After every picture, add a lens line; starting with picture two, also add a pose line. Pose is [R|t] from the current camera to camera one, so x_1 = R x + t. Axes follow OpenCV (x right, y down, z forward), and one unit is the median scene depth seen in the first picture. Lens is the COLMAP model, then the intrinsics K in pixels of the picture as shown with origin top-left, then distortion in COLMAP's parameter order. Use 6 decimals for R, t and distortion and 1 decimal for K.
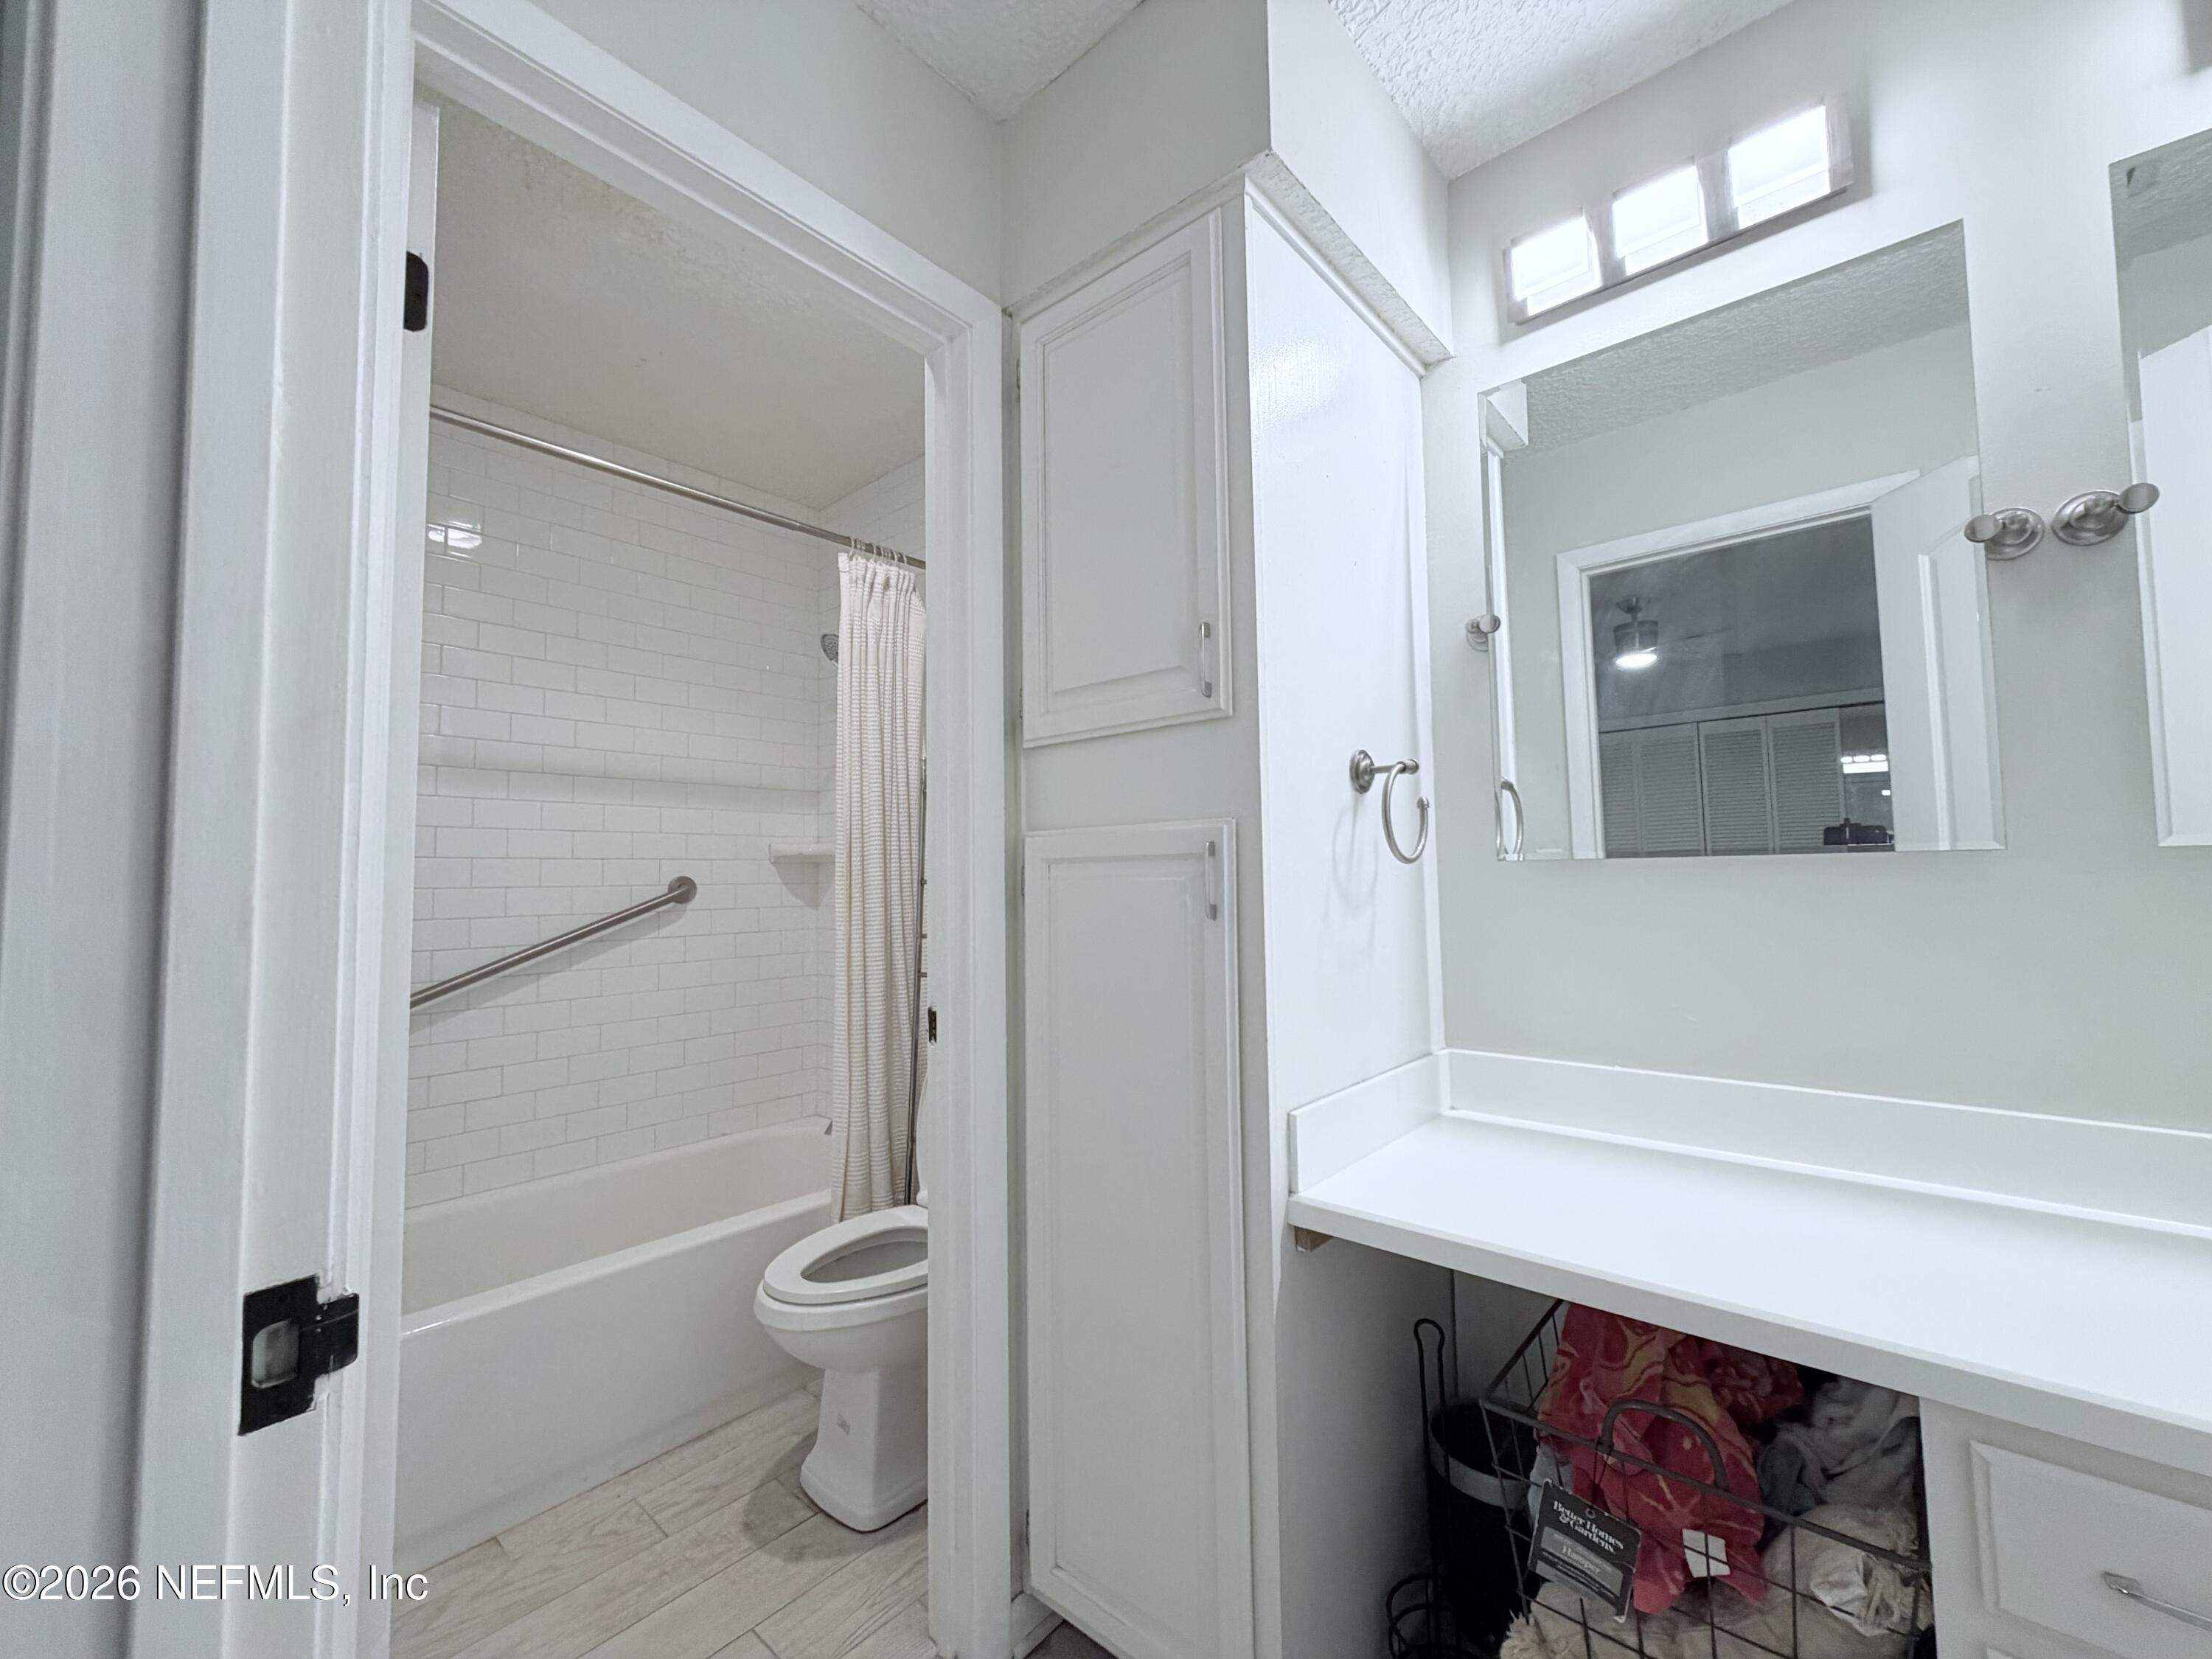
lens RADIAL K [[894.1, 0, 1106.0], [0, 894.1, 829.5], [0, 0, 1]] dist [0.004665, -0.000024]
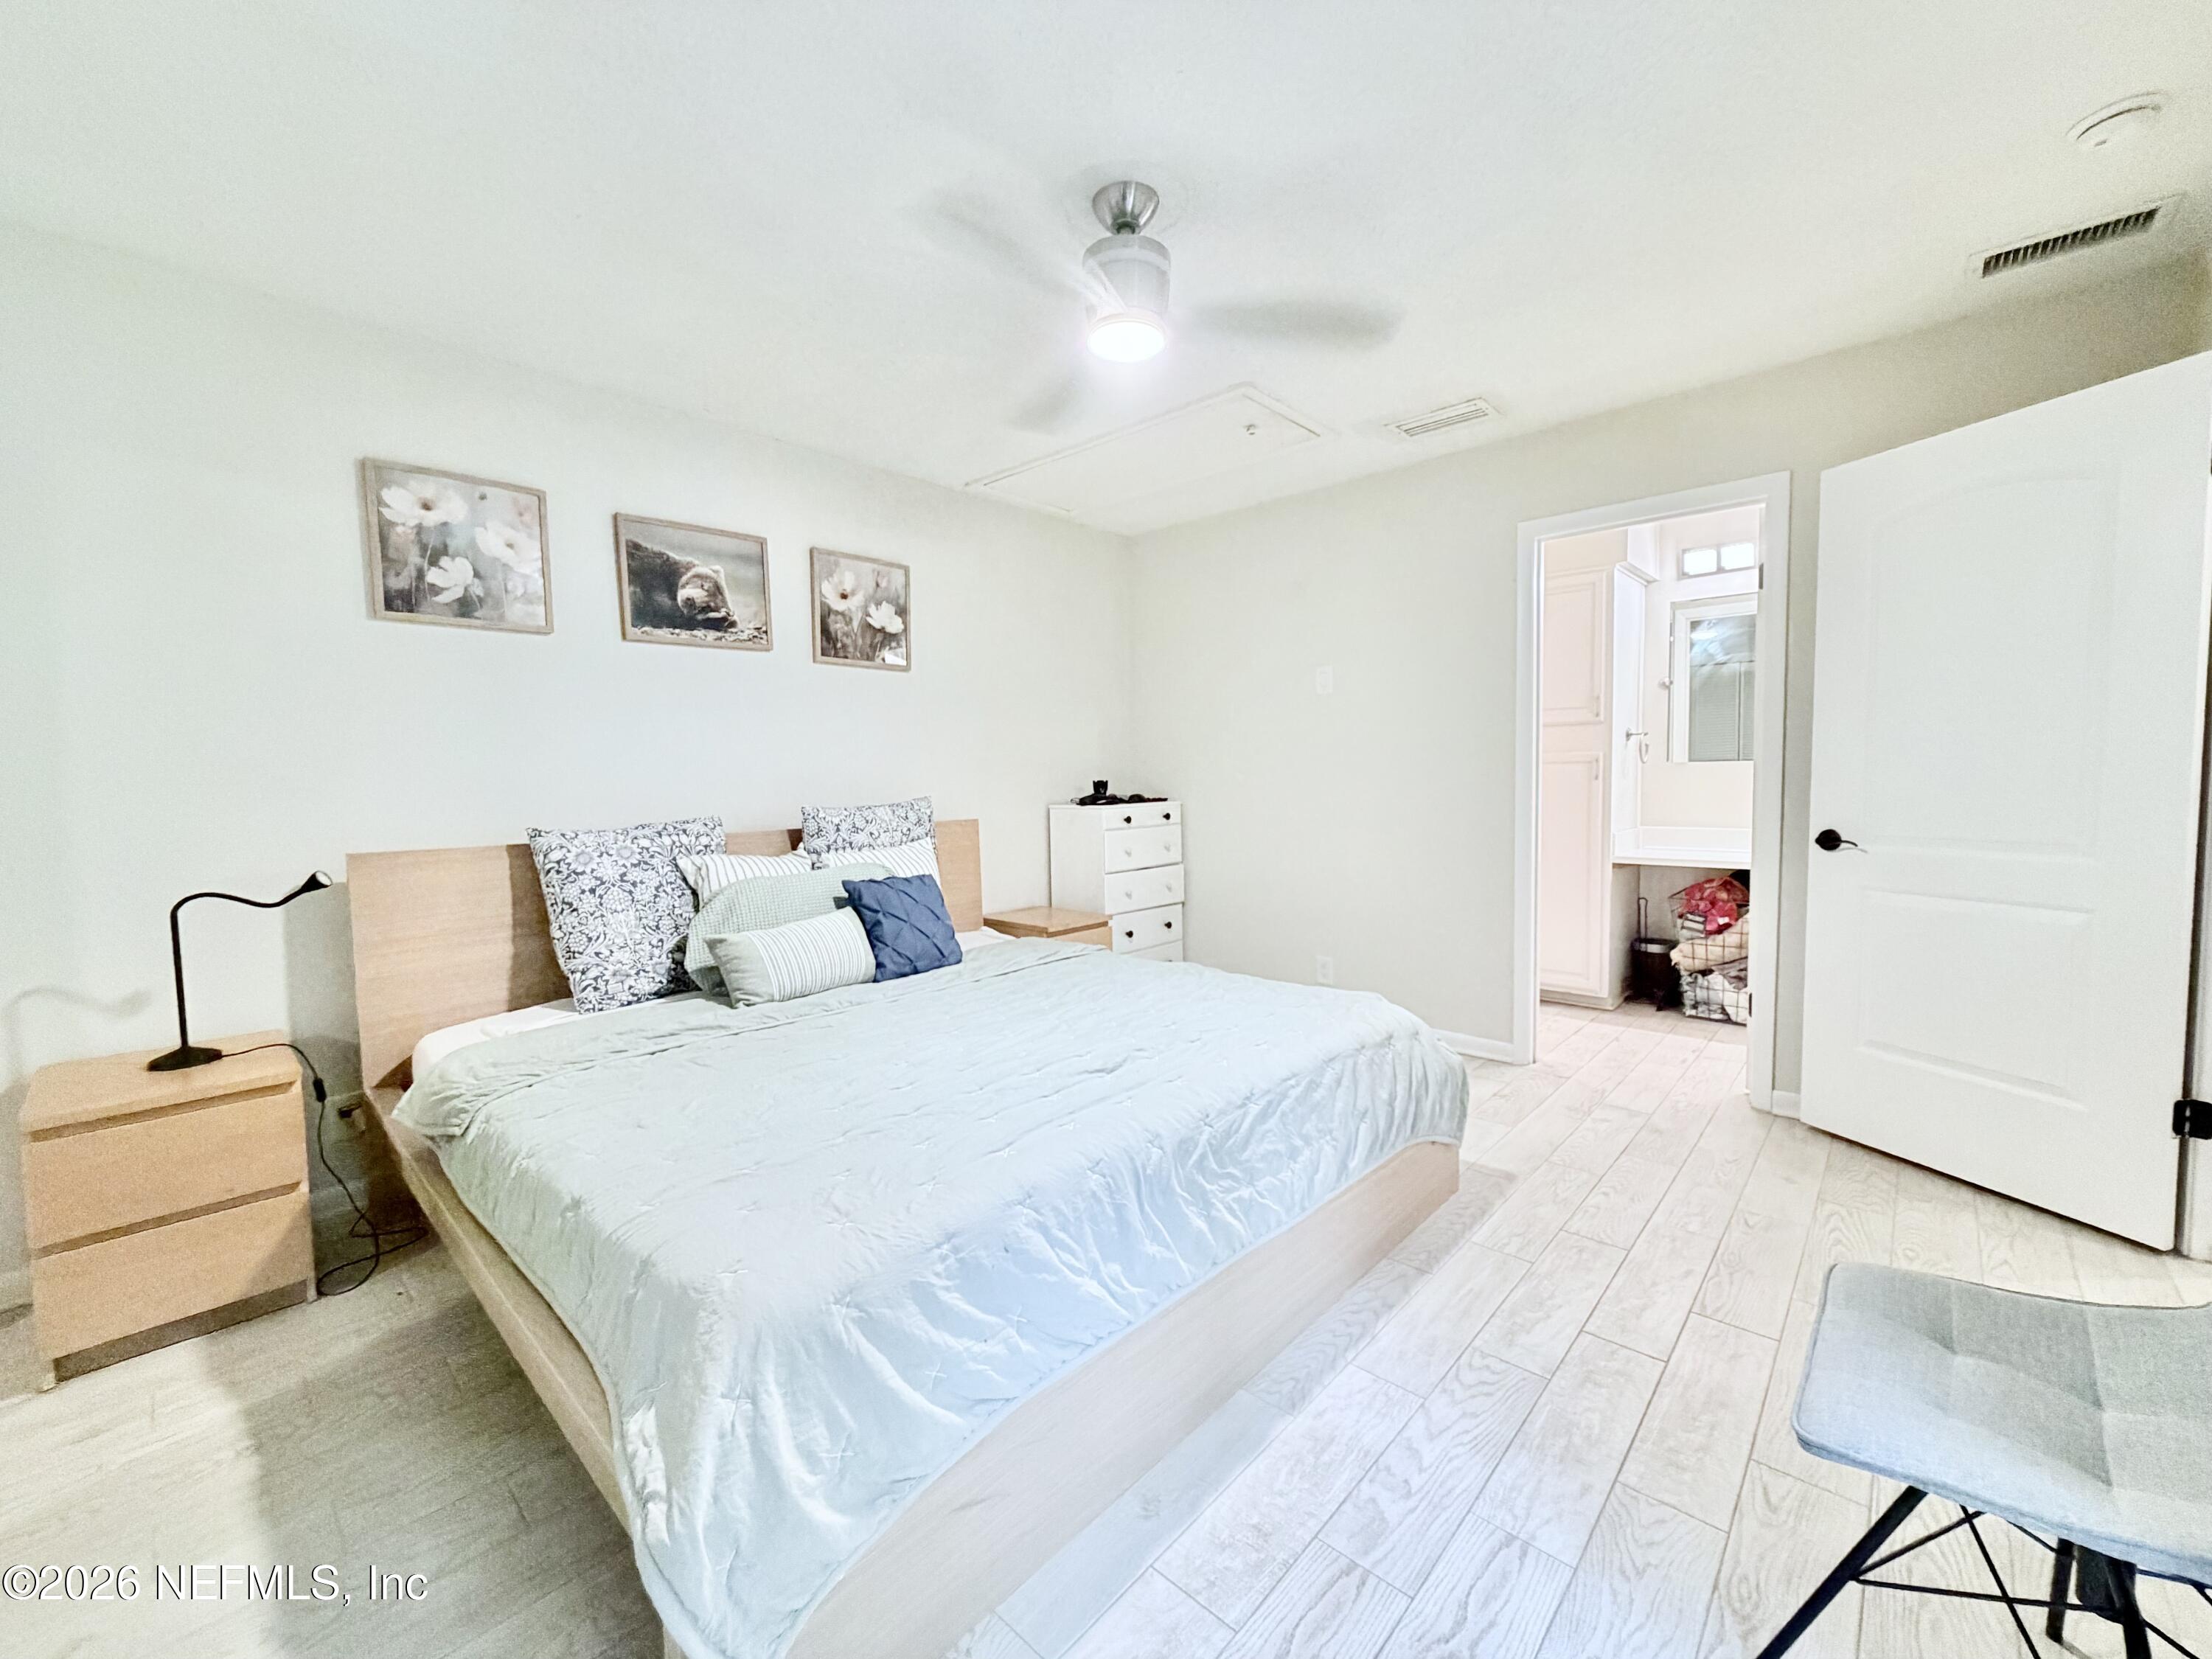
lens RADIAL K [[894.1, 0, 1106.0], [0, 894.1, 829.5], [0, 0, 1]] dist [0.004665, -0.000024]
pose [[0.999459, 0.000913, -0.032864, -1.369795], [0.002492, 0.994636, 0.103410, -0.059060], [0.032782, -0.103436, 0.994096, -2.108362]]
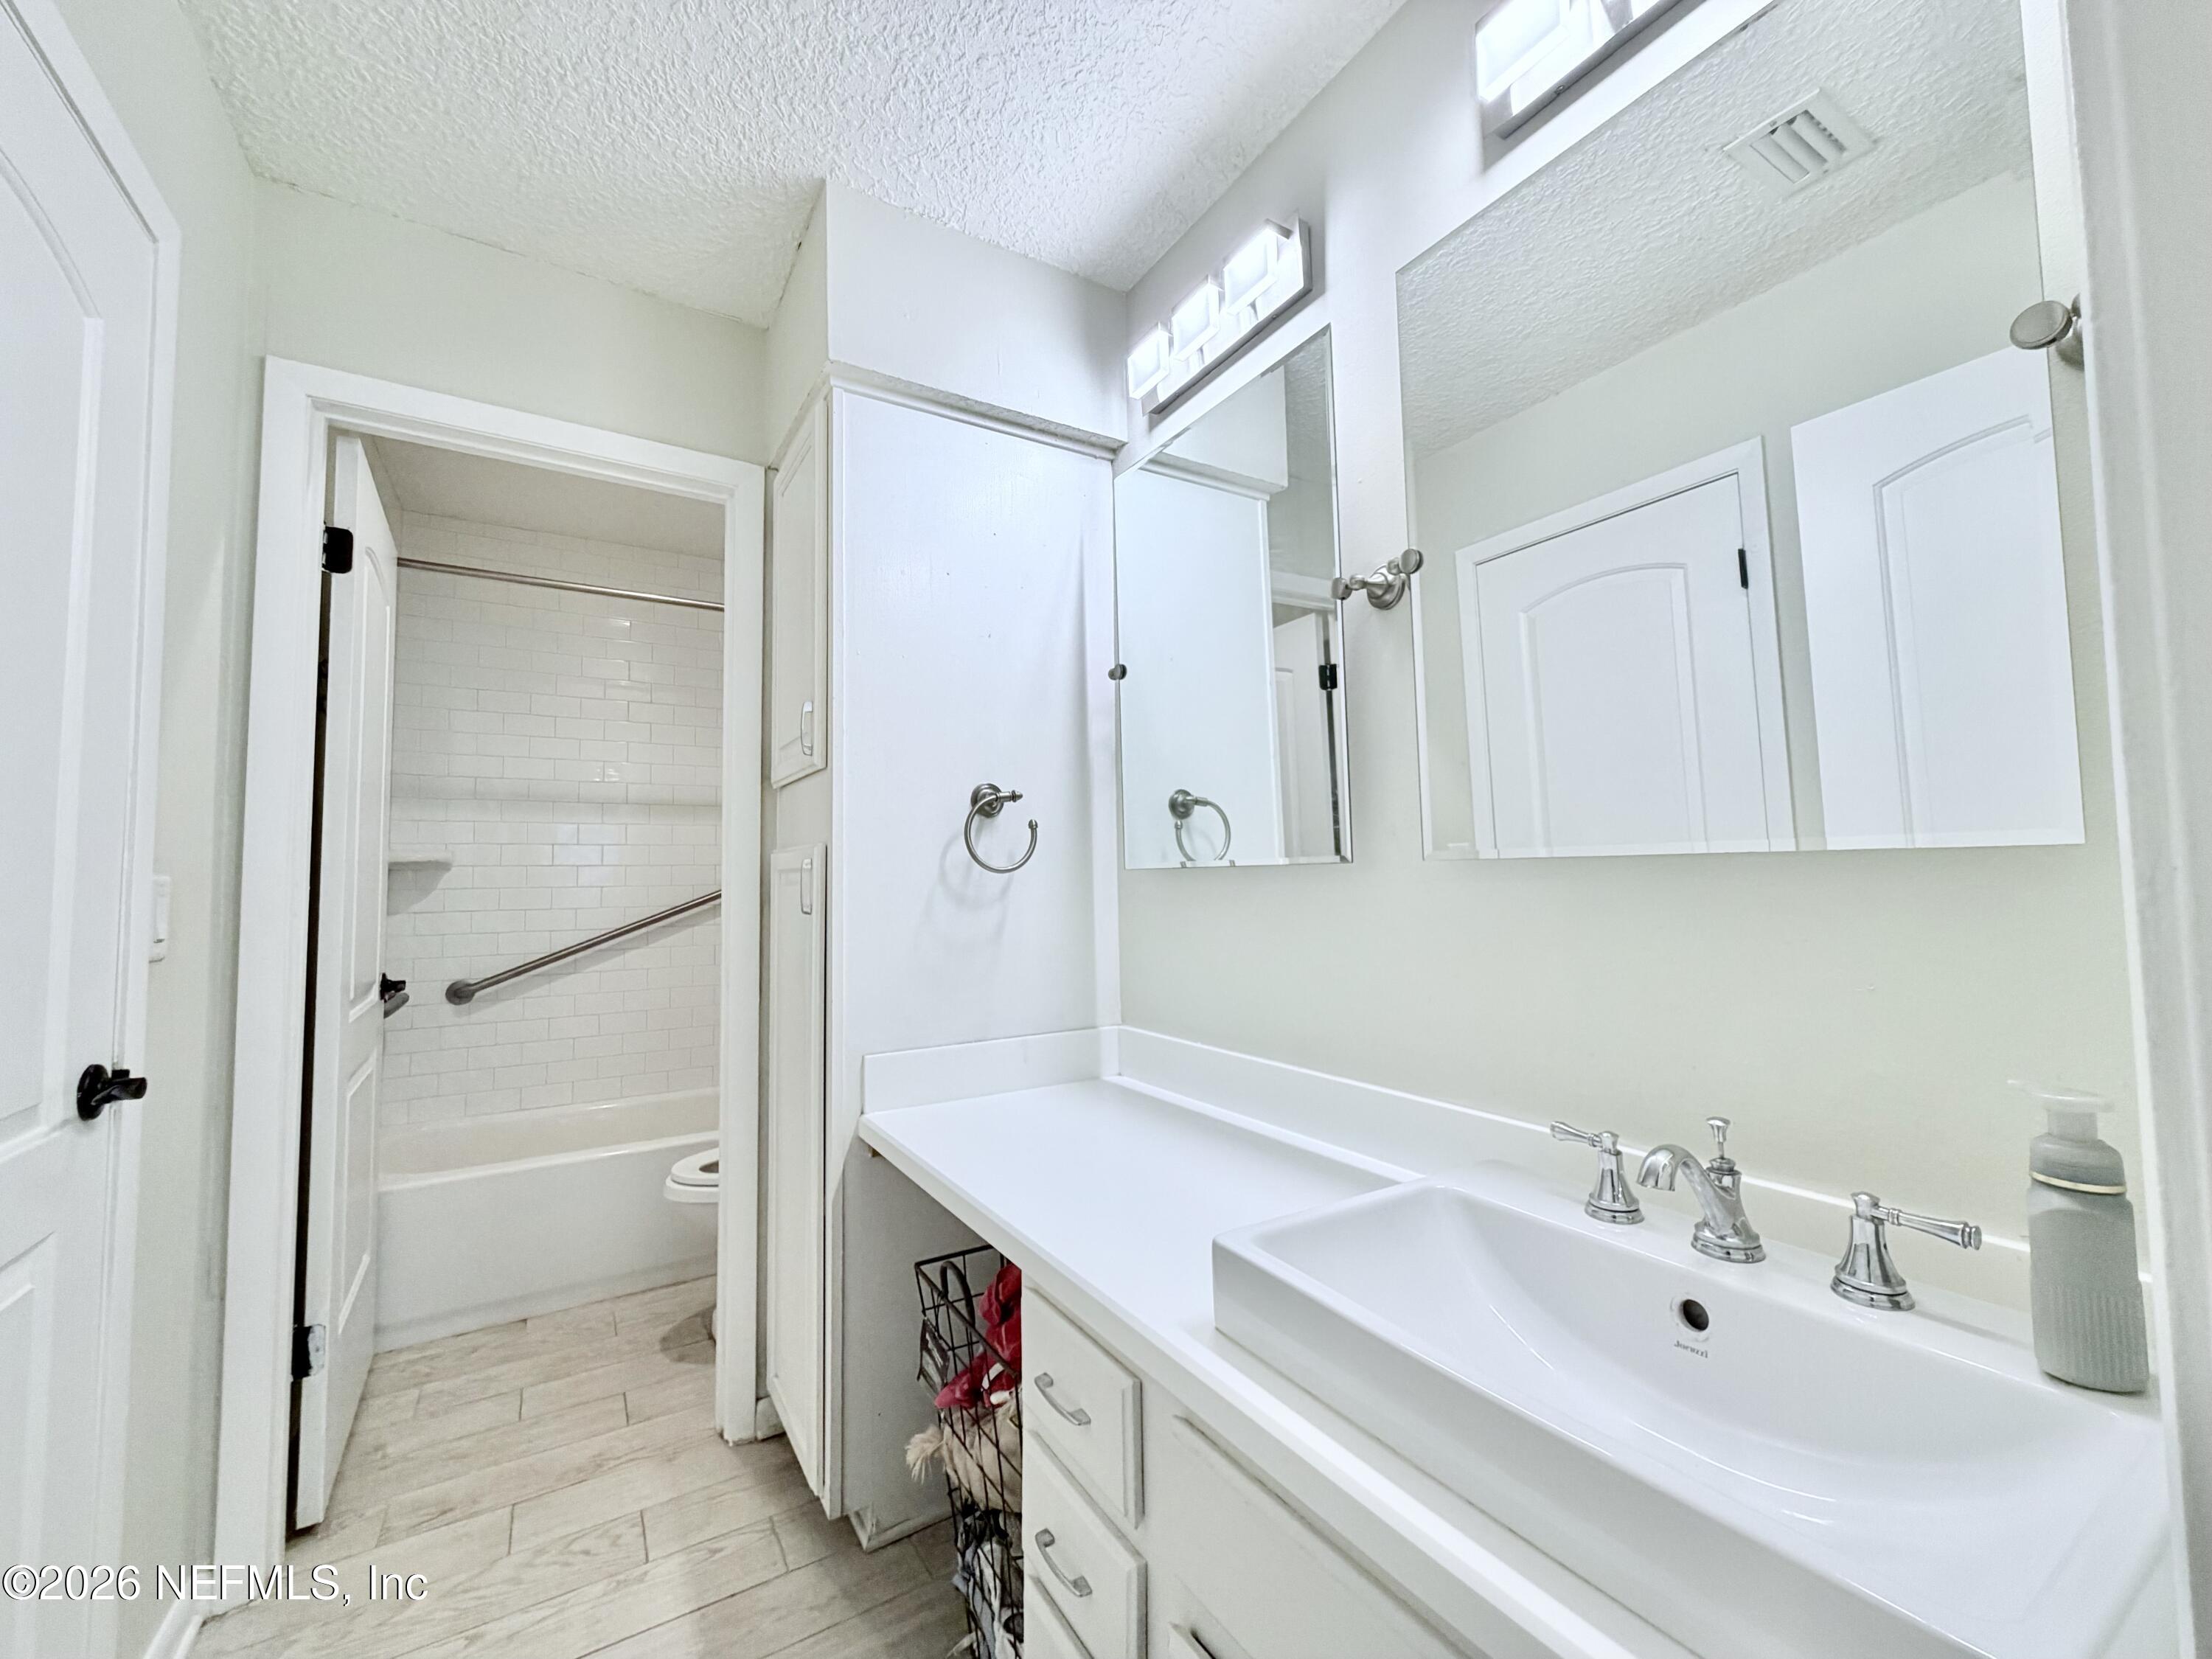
lens RADIAL K [[894.1, 0, 1106.0], [0, 894.1, 829.5], [0, 0, 1]] dist [0.004665, -0.000024]
pose [[0.955560, -0.017371, -0.294286, 0.769473], [0.019409, 0.999804, 0.004007, -0.023198], [0.294159, -0.009541, 0.955709, -0.157069]]
